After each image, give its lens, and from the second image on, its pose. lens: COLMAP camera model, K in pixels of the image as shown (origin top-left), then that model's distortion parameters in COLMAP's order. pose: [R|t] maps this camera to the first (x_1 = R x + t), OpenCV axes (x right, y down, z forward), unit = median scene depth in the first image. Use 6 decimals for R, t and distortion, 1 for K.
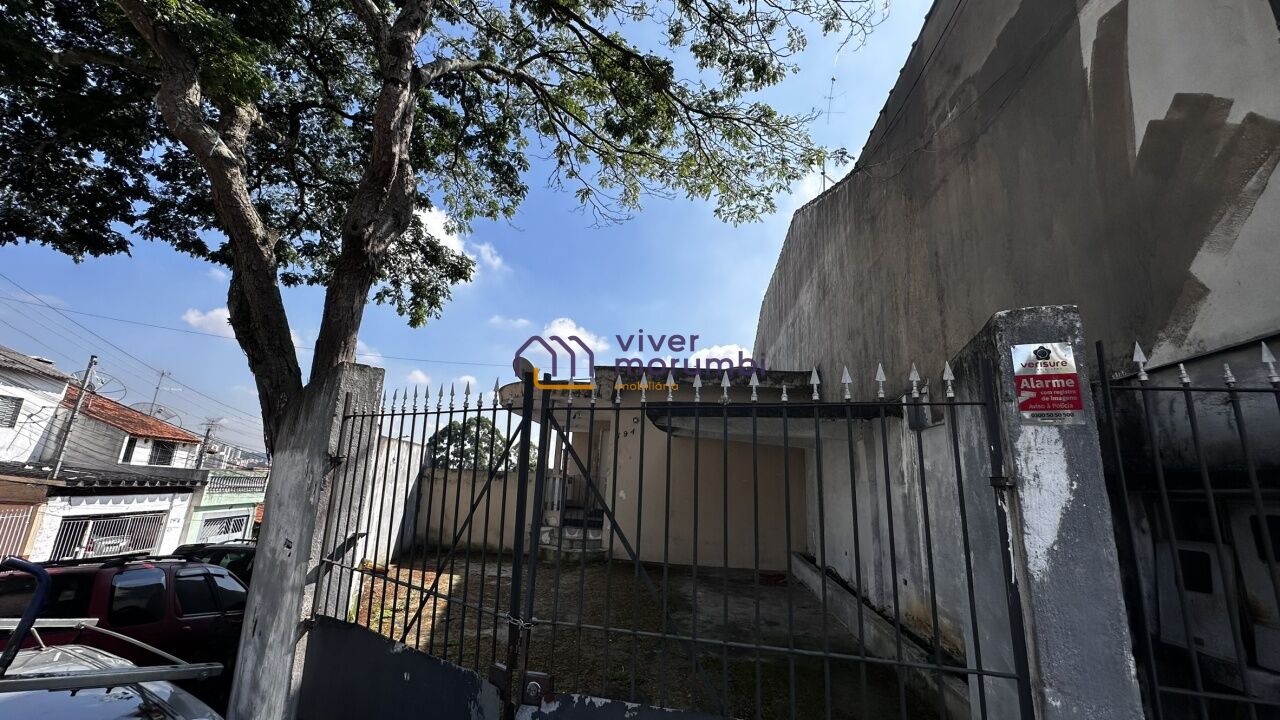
lens RADIAL K [[508.0, 0, 642.2], [0, 508.0, 360.7], [0, 0, 1]] dist [-0.007024, 0.001776]
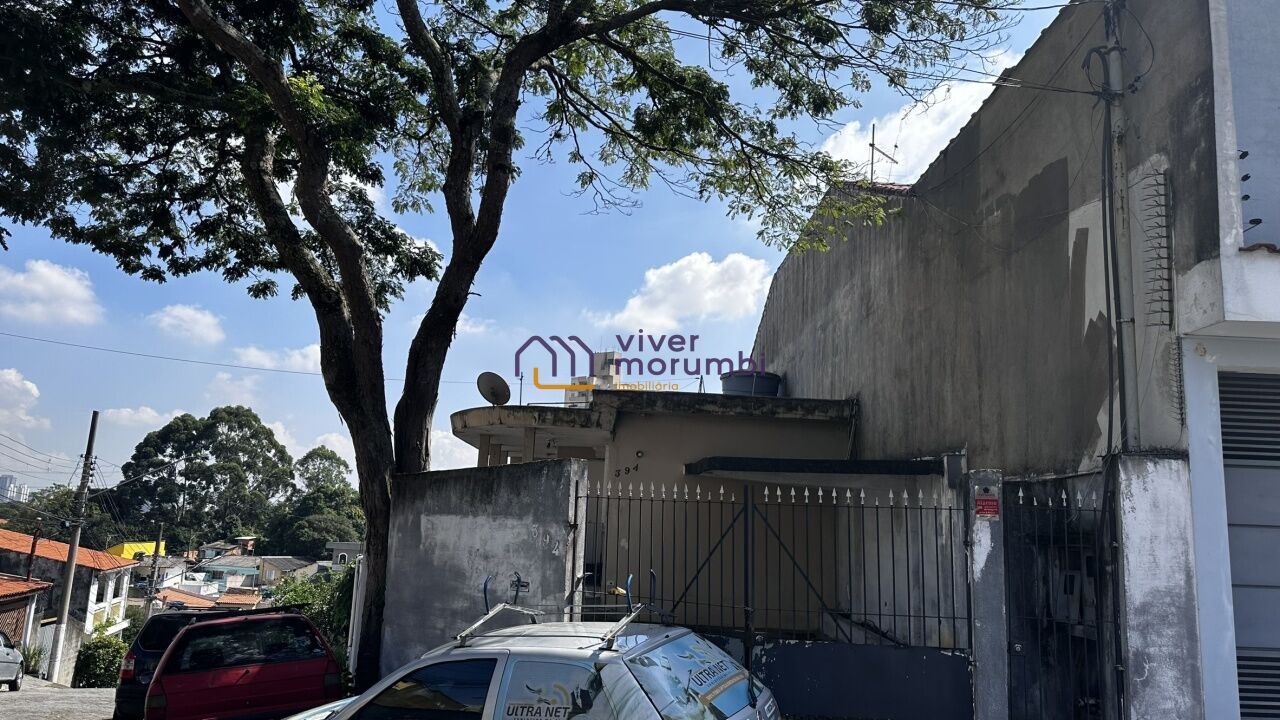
lens RADIAL K [[905.0, 0, 635.8], [0, 905.0, 368.9], [0, 0, 1]] dist [0.077083, -0.105605]
pose [[0.992230, 0.013896, 0.123642, -0.286857], [-0.022559, 0.997365, 0.068948, -0.173539], [-0.122359, -0.071201, 0.989929, -0.623301]]
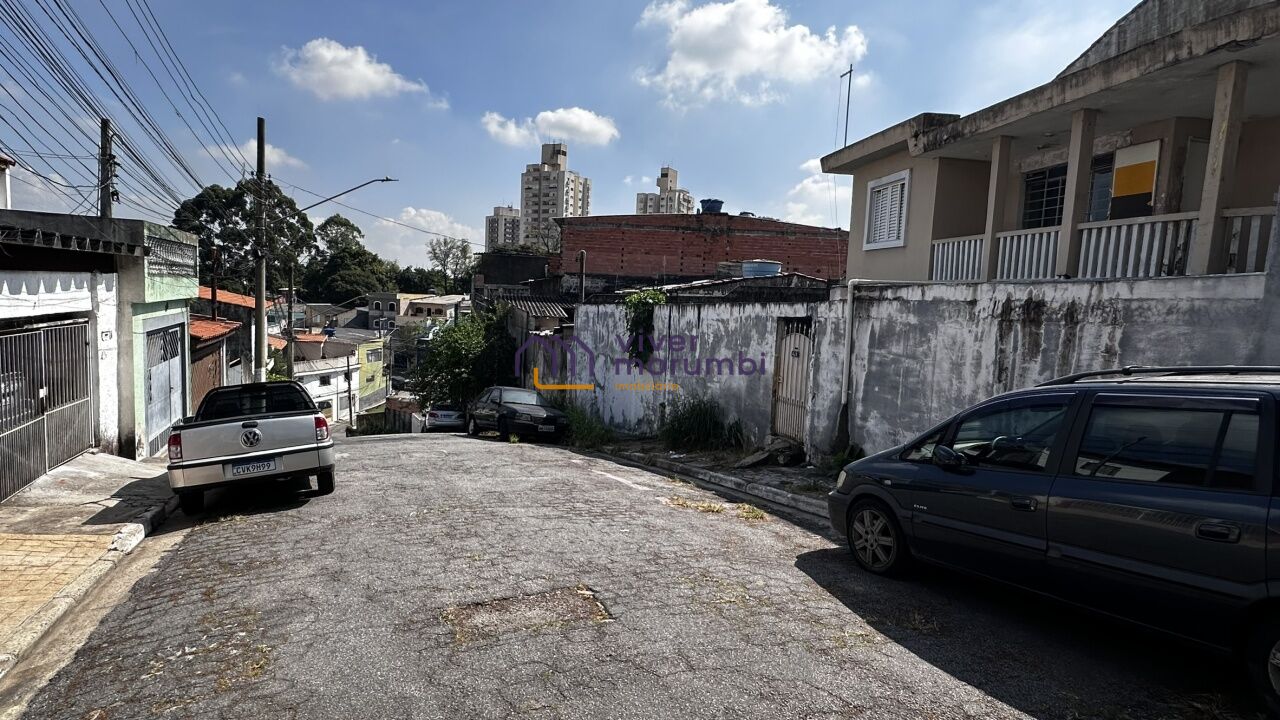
lens RADIAL K [[667.0, 0, 641.0], [0, 667.0, 362.5], [0, 0, 1]] dist [-0.001764, -0.001790]
pose [[0.968630, -0.034459, 0.246106, -1.472054], [-0.054071, 0.937388, 0.344063, 0.283005], [-0.242553, -0.346577, 0.906120, 0.877152]]
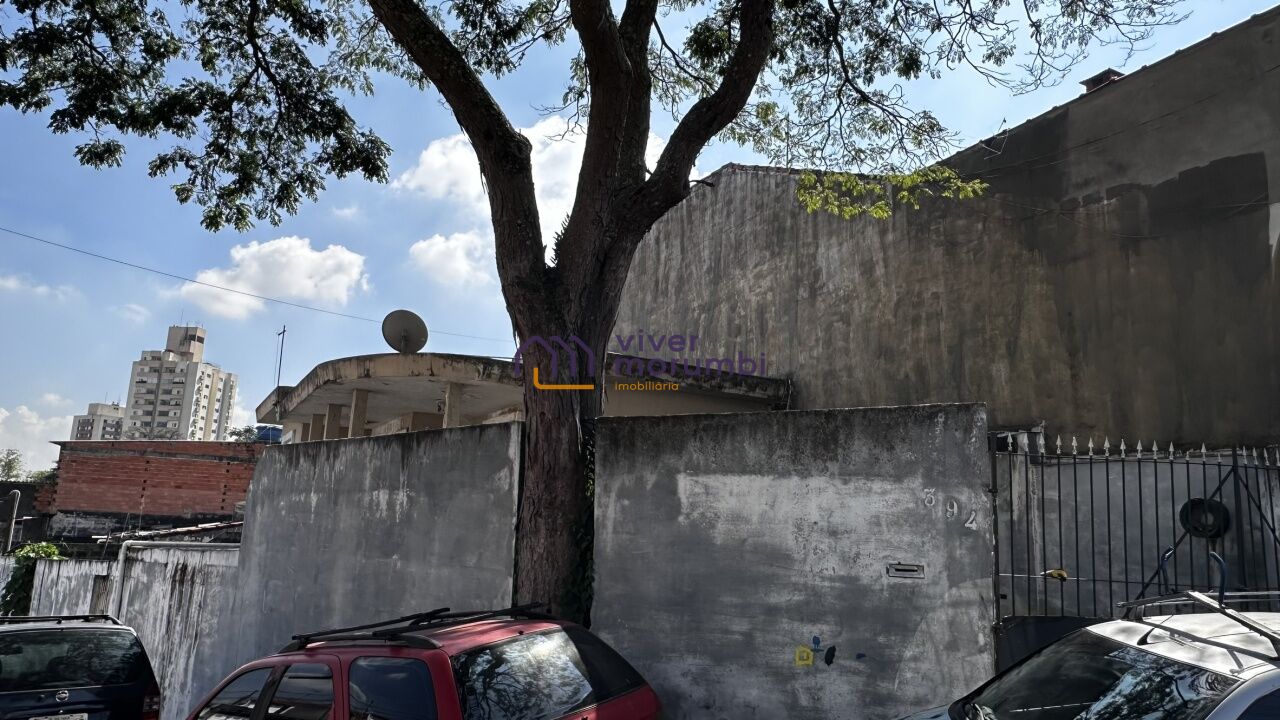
lens RADIAL K [[848.5, 0, 632.9], [0, 848.5, 372.6], [0, 0, 1]] dist [-0.004027, -0.000177]
pose [[0.824013, 0.091797, 0.559085, -0.897527], [-0.134978, 0.990181, 0.036359, -0.011492], [-0.550258, -0.105425, 0.828313, -0.043686]]
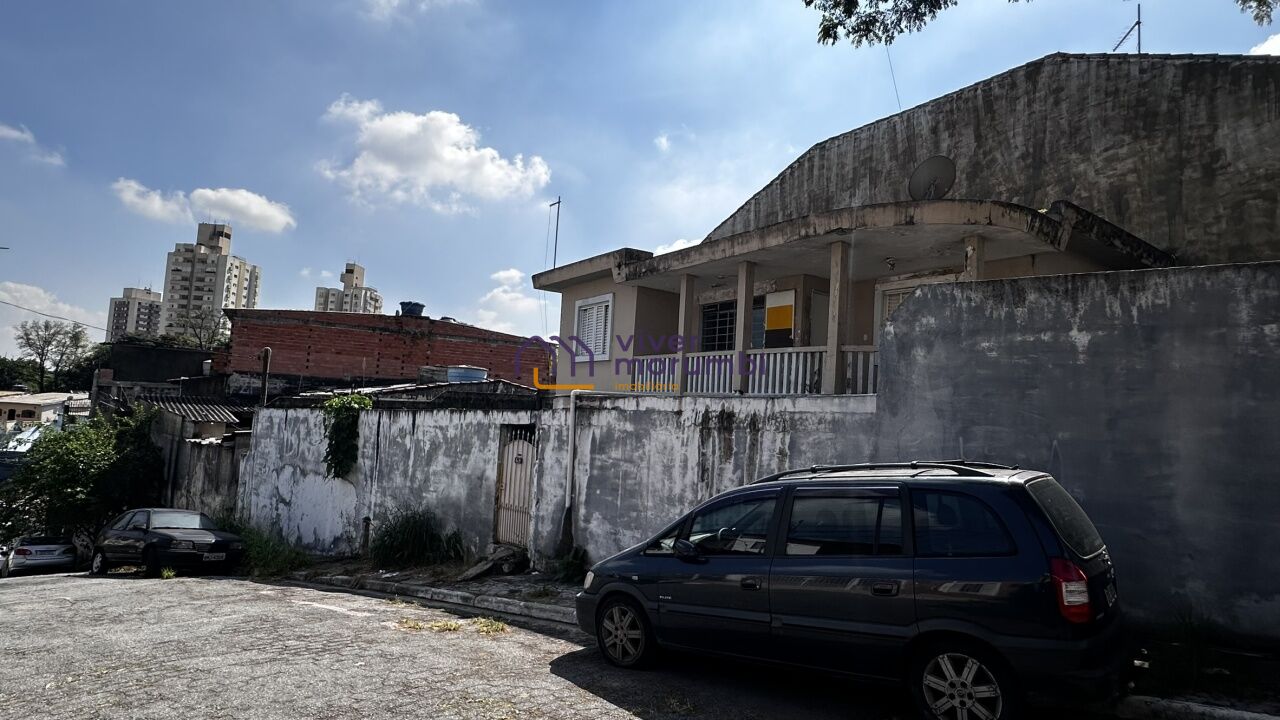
lens RADIAL K [[667.0, 0, 640.7], [0, 667.0, 362.9], [0, 0, 1]] dist [-0.001764, -0.001790]
pose [[0.761648, 0.041351, 0.646671, -1.554638], [-0.173314, 0.974604, 0.141809, 0.276680], [-0.624384, -0.220086, 0.749471, 0.880396]]
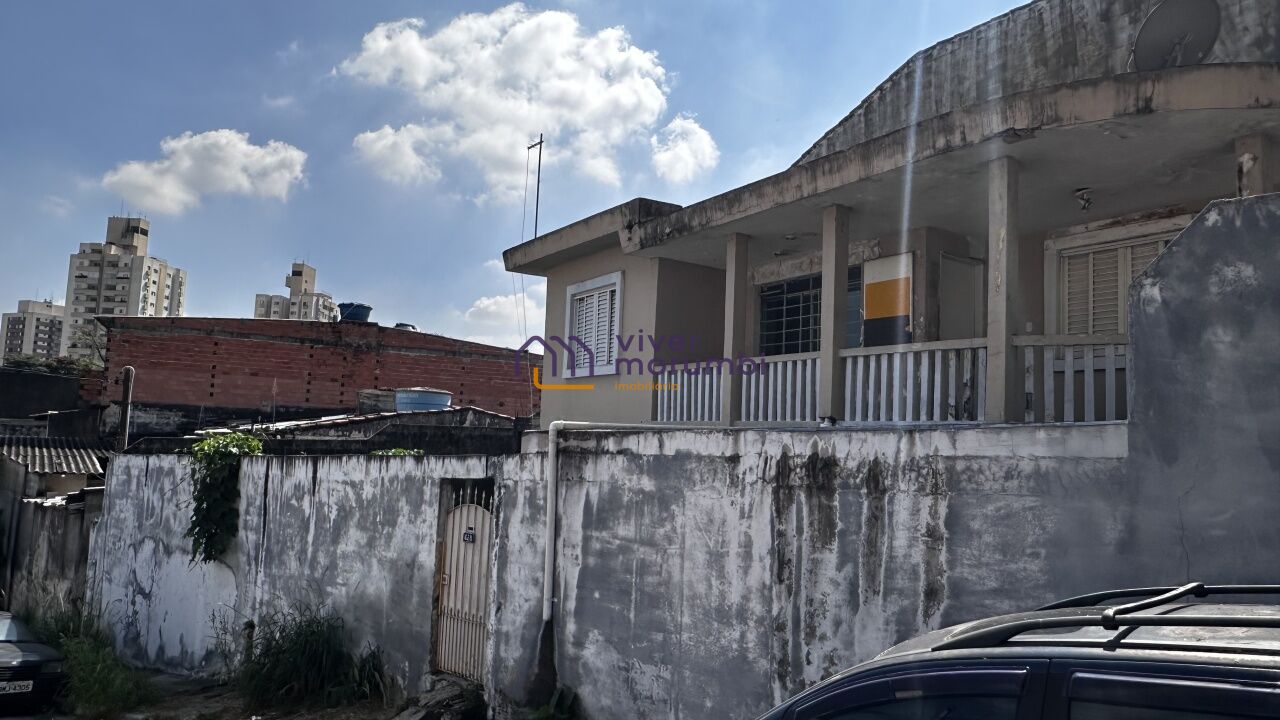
lens RADIAL K [[848.5, 0, 642.5], [0, 848.5, 367.8], [0, 0, 1]] dist [-0.004027, -0.000177]
pose [[0.780859, 0.037899, 0.623557, -1.330190], [-0.150970, 0.980021, 0.129490, 0.335496], [-0.606191, -0.195252, 0.770979, 1.133987]]
